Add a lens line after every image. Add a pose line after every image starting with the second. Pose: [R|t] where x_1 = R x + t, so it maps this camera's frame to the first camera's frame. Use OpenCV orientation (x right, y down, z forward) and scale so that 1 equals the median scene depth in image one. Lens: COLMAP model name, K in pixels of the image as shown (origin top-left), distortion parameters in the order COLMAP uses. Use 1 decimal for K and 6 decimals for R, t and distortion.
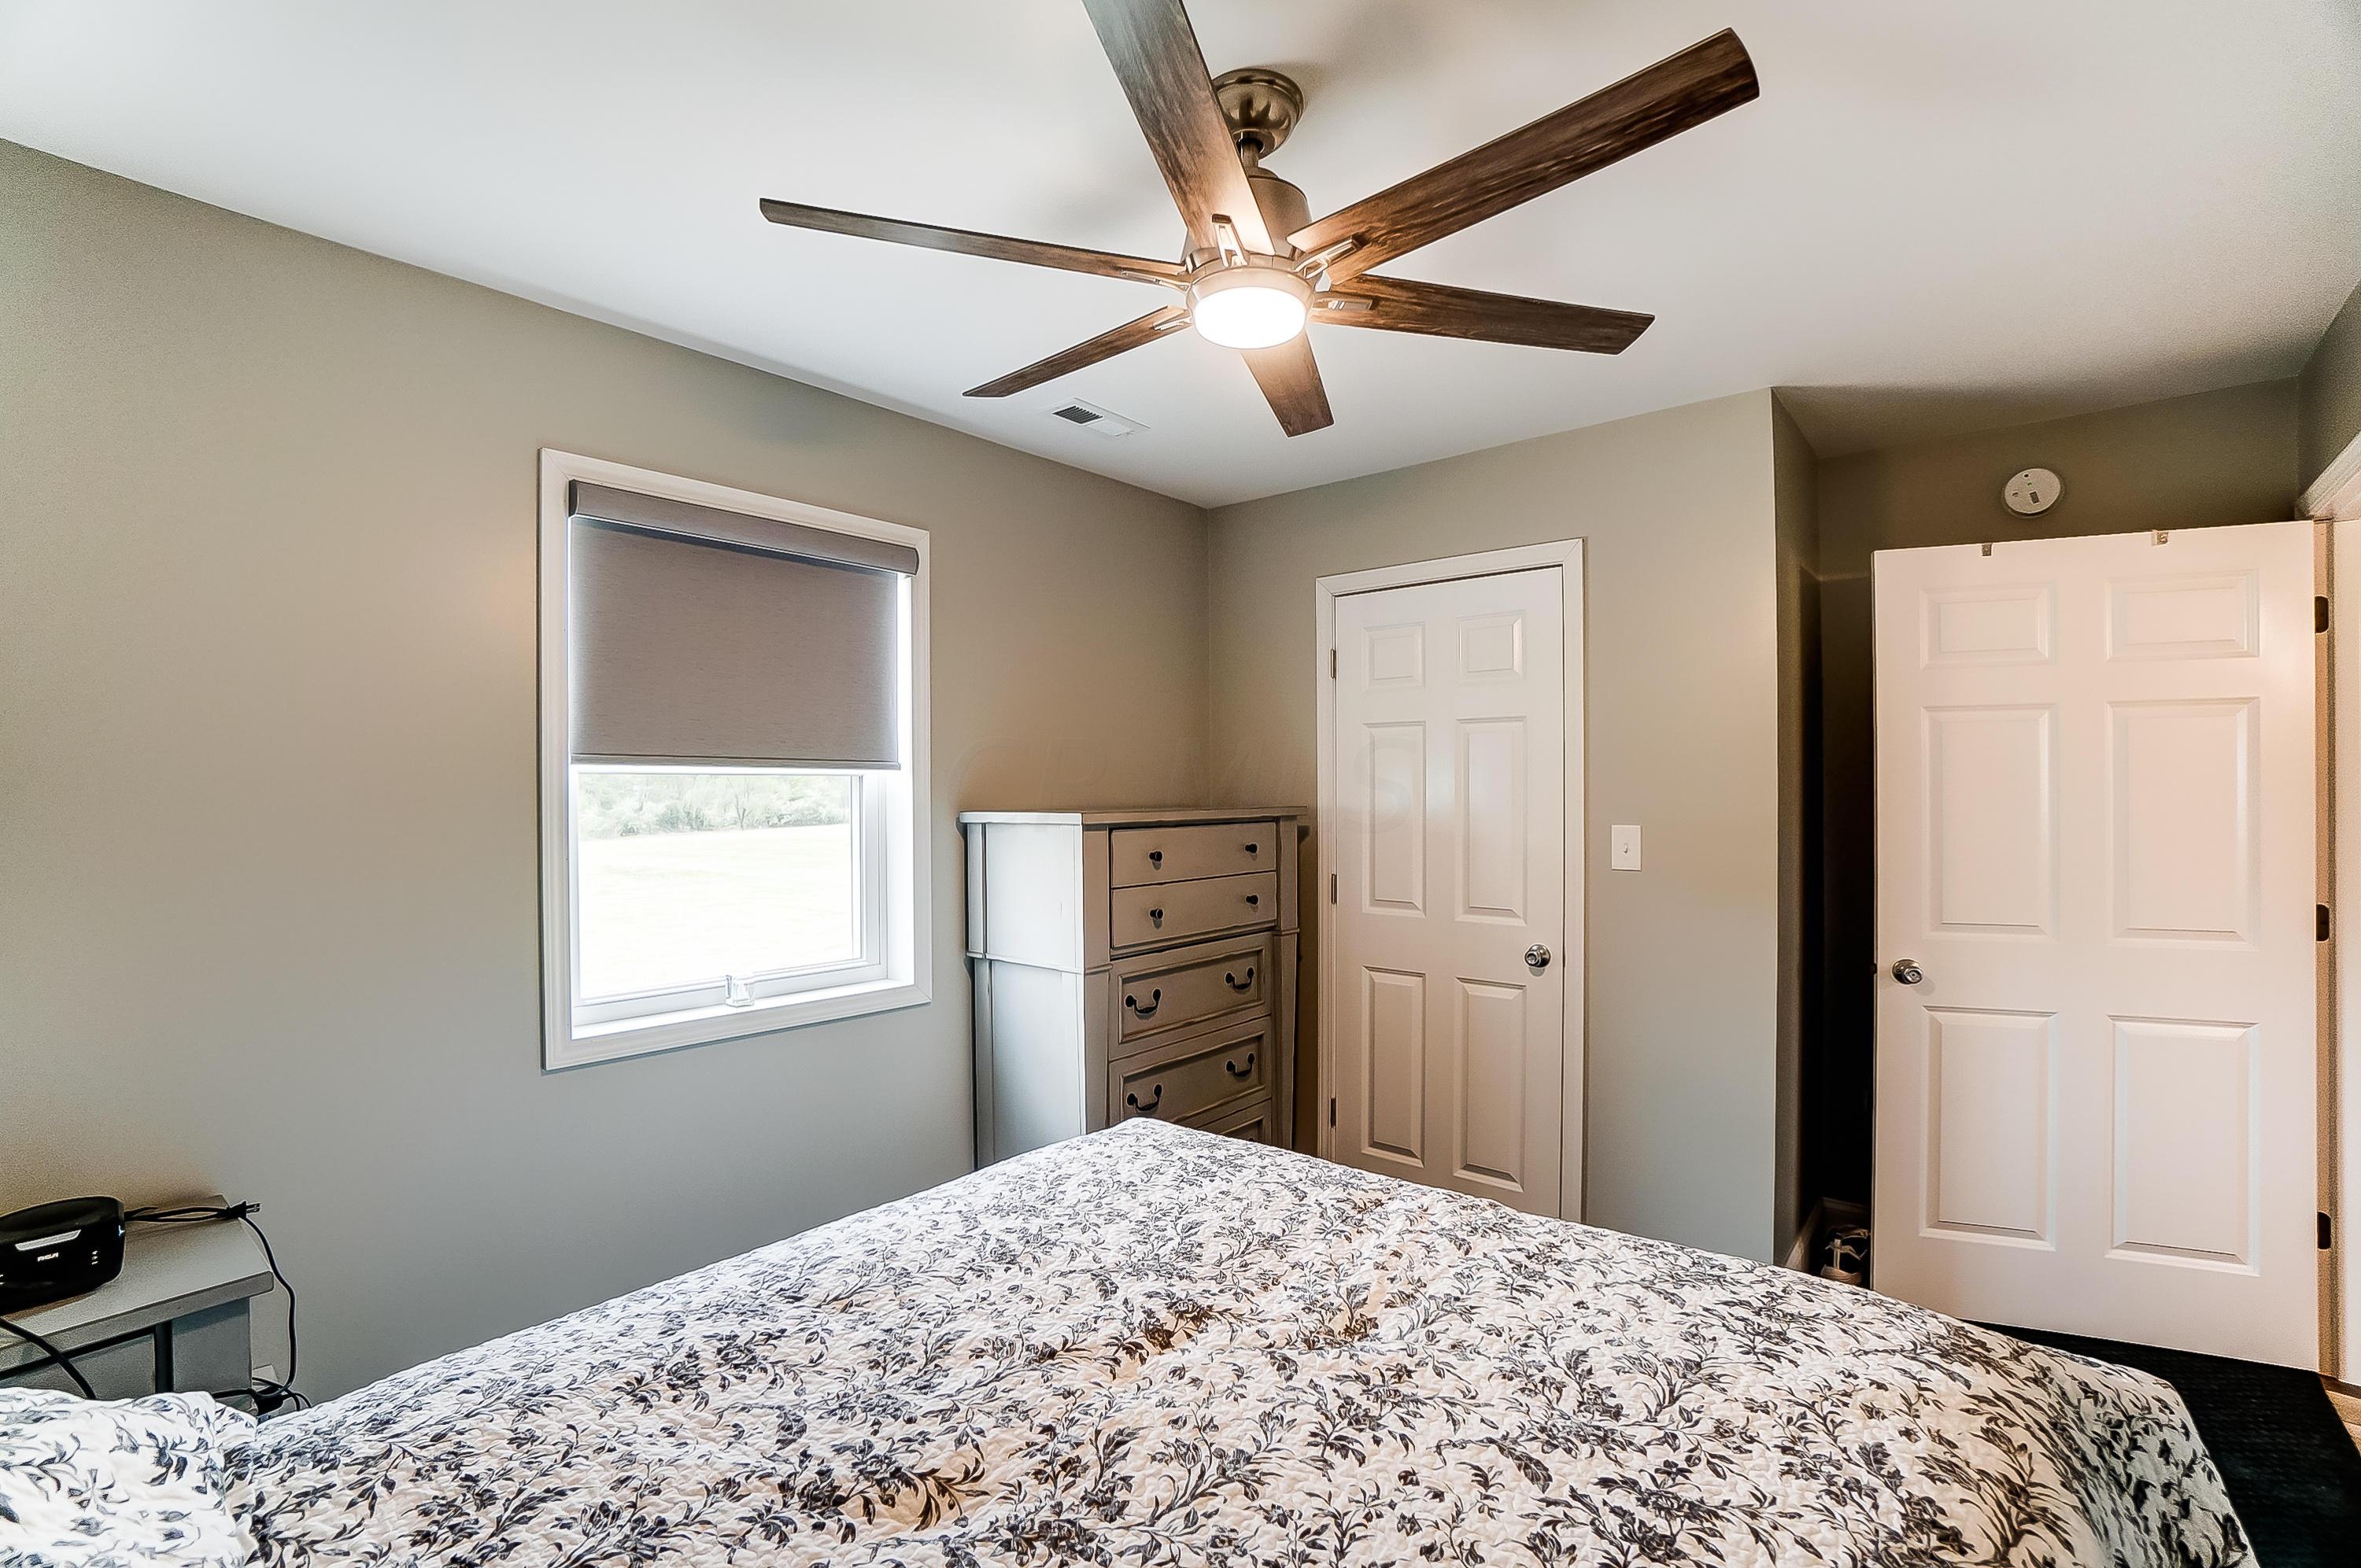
lens RADIAL K [[1035.8, 0, 1169.3], [0, 1035.8, 768.7], [0, 0, 1]] dist [-0.035901, 0.000503]
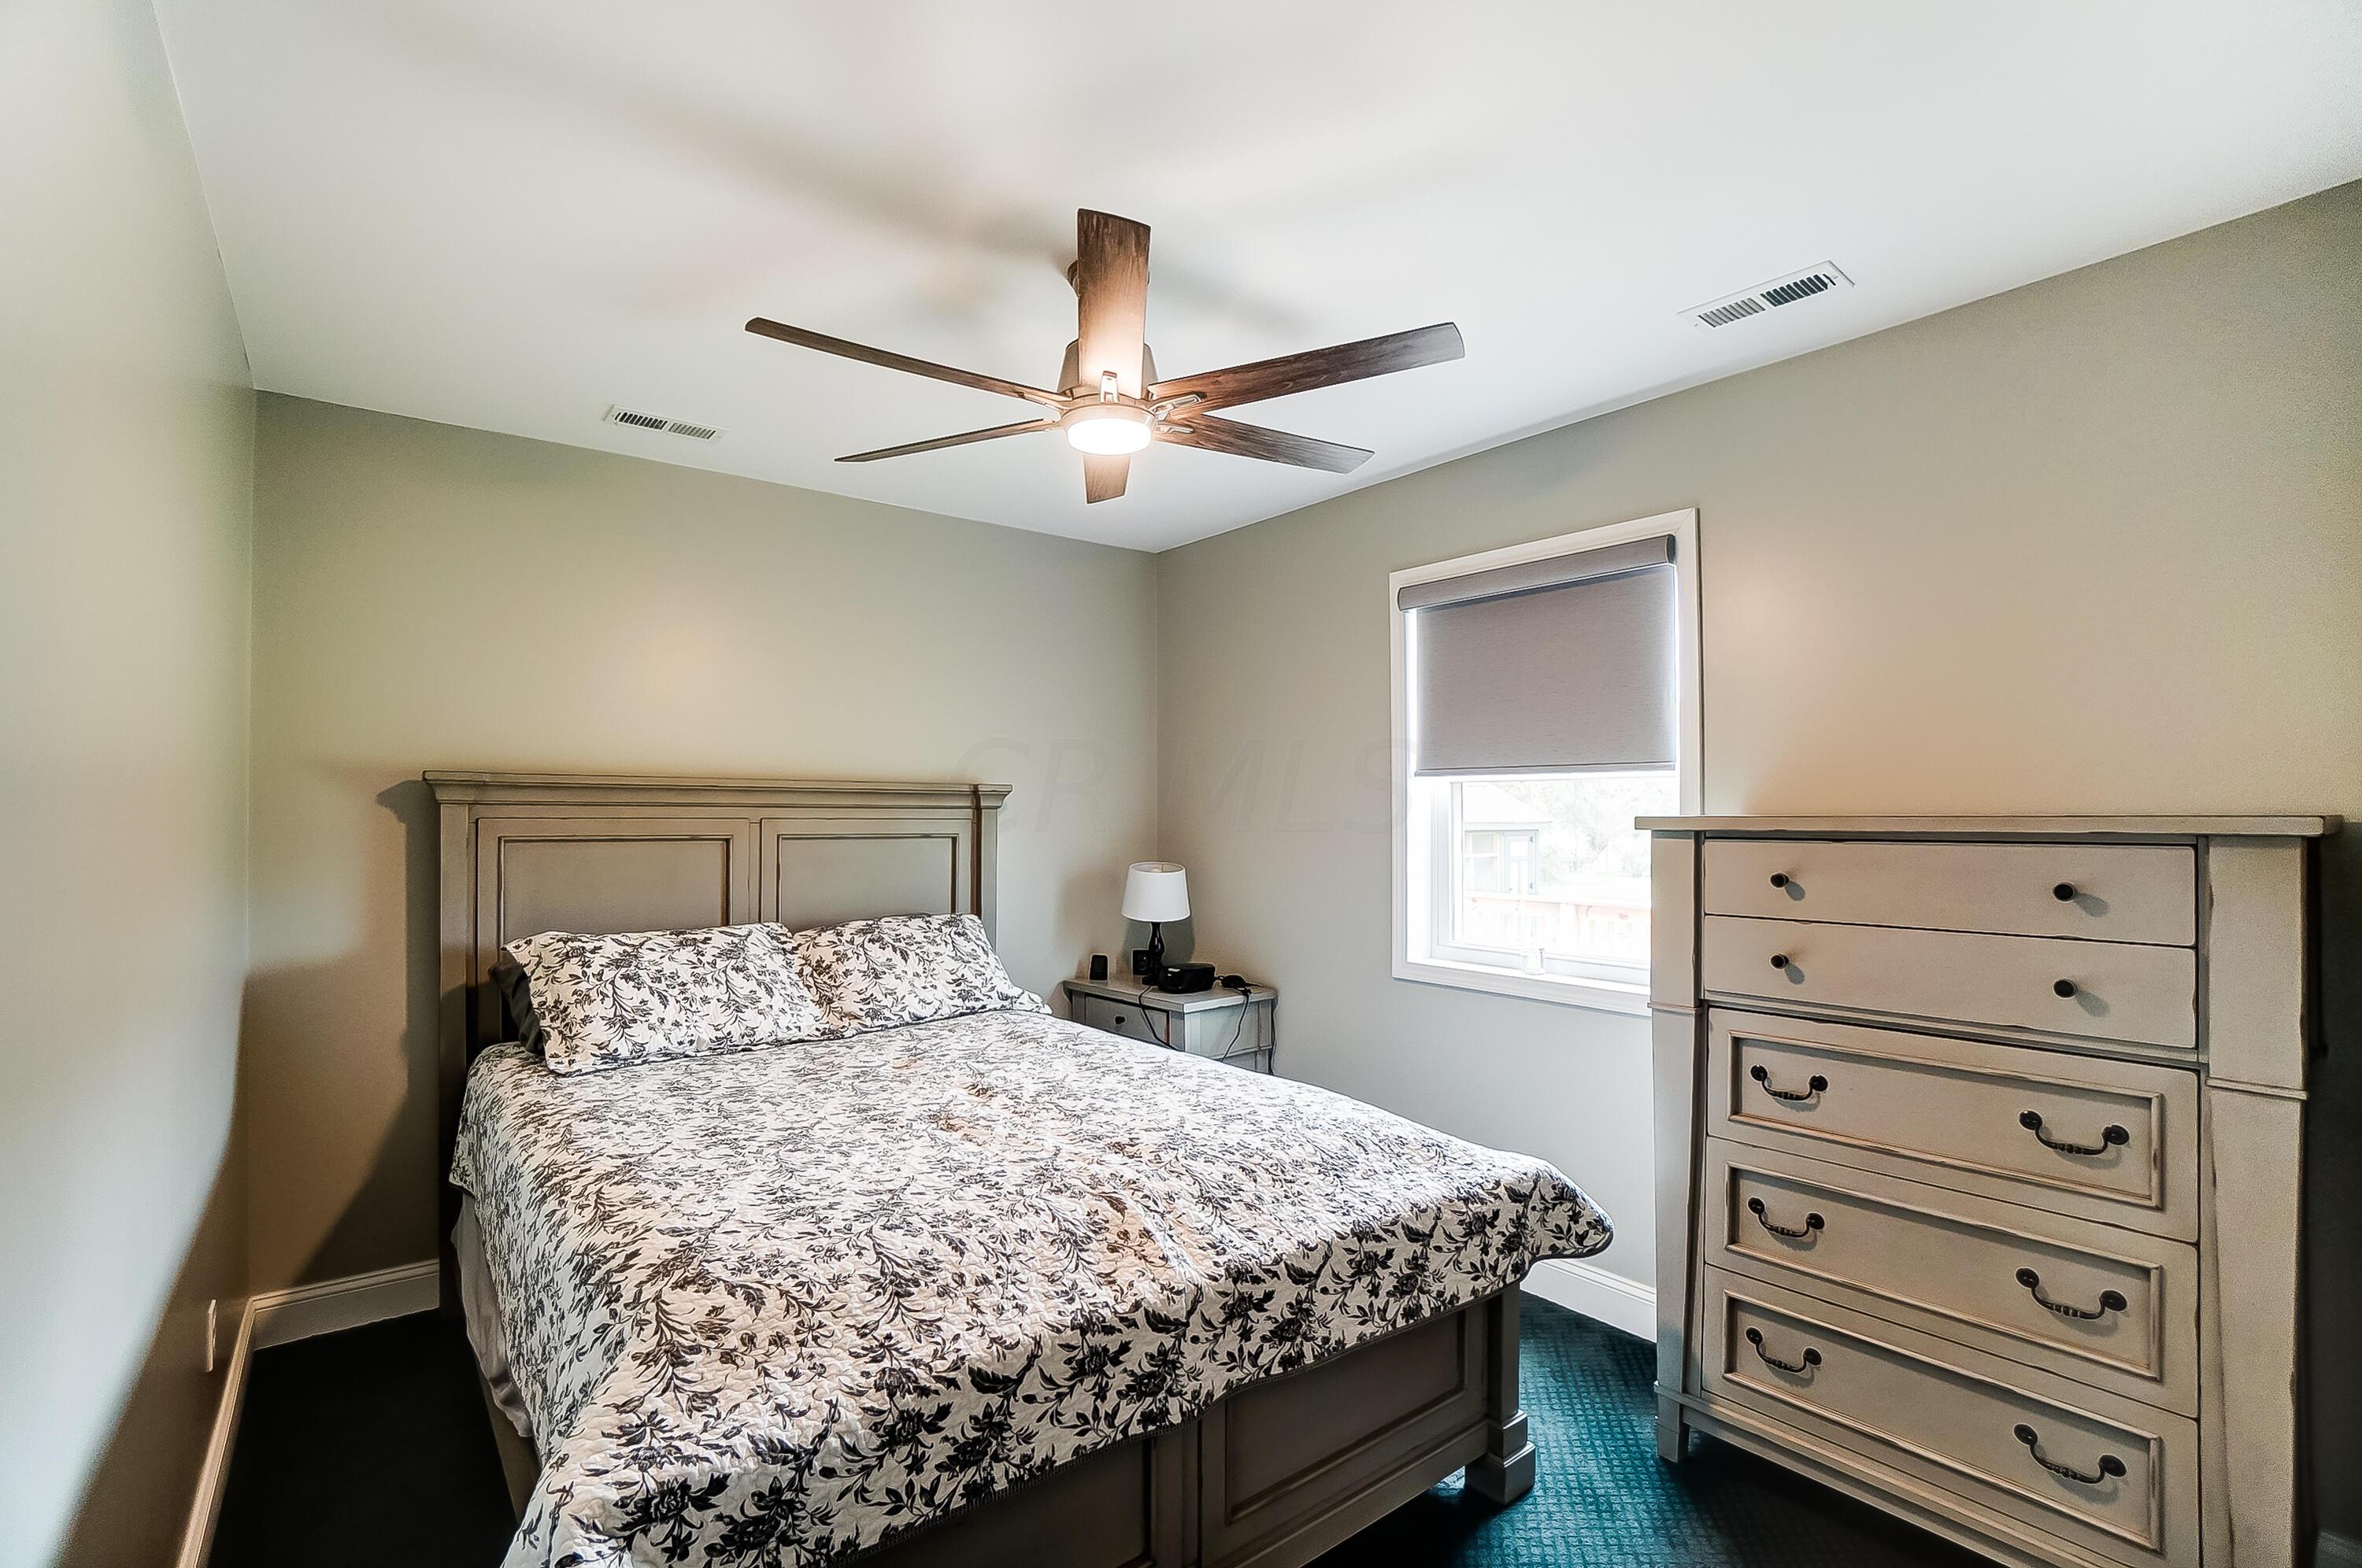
lens RADIAL K [[1036.3, 0, 1169.8], [0, 1036.3, 768.7], [0, 0, 1]] dist [-0.035901, 0.000503]
pose [[-0.179661, -0.028400, -0.983319, 0.789699], [0.029181, 0.998989, -0.034184, 0.020539], [0.983296, -0.034836, -0.178650, 0.749049]]
